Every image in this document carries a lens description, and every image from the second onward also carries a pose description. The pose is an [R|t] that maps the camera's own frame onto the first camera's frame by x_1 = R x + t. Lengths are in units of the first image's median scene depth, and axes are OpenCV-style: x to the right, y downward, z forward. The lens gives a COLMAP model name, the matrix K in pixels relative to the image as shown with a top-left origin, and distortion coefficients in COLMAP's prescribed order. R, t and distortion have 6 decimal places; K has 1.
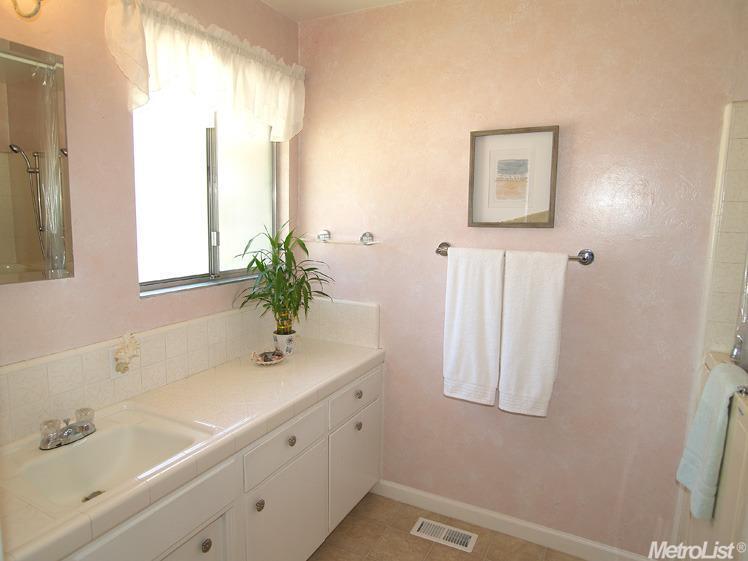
lens RADIAL K [[472.0, 0, 369.5], [0, 472.0, 279.2], [0, 0, 1]] dist [-0.031241, 0.003499]
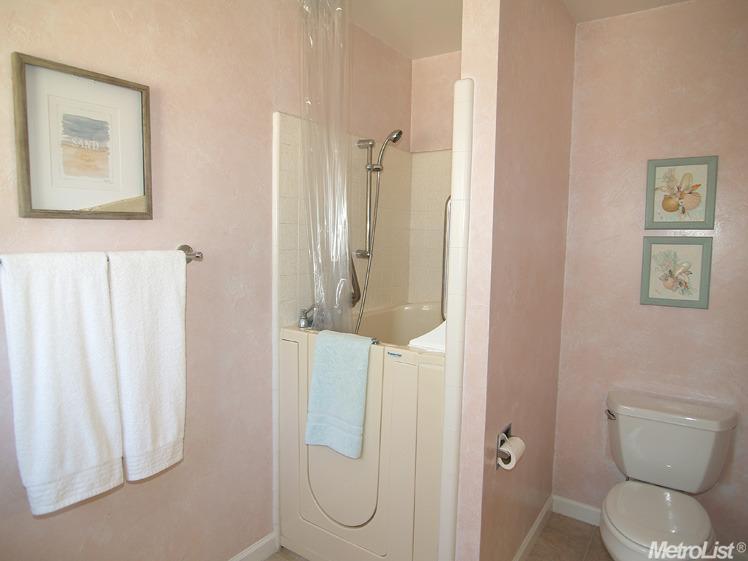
lens RADIAL K [[472.0, 0, 369.5], [0, 472.0, 279.2], [0, 0, 1]] dist [-0.031241, 0.003499]
pose [[0.127497, -0.107375, 0.986010, -0.323166], [0.121198, 0.988359, 0.091959, -0.038790], [-0.984406, 0.107778, 0.139026, 0.536904]]
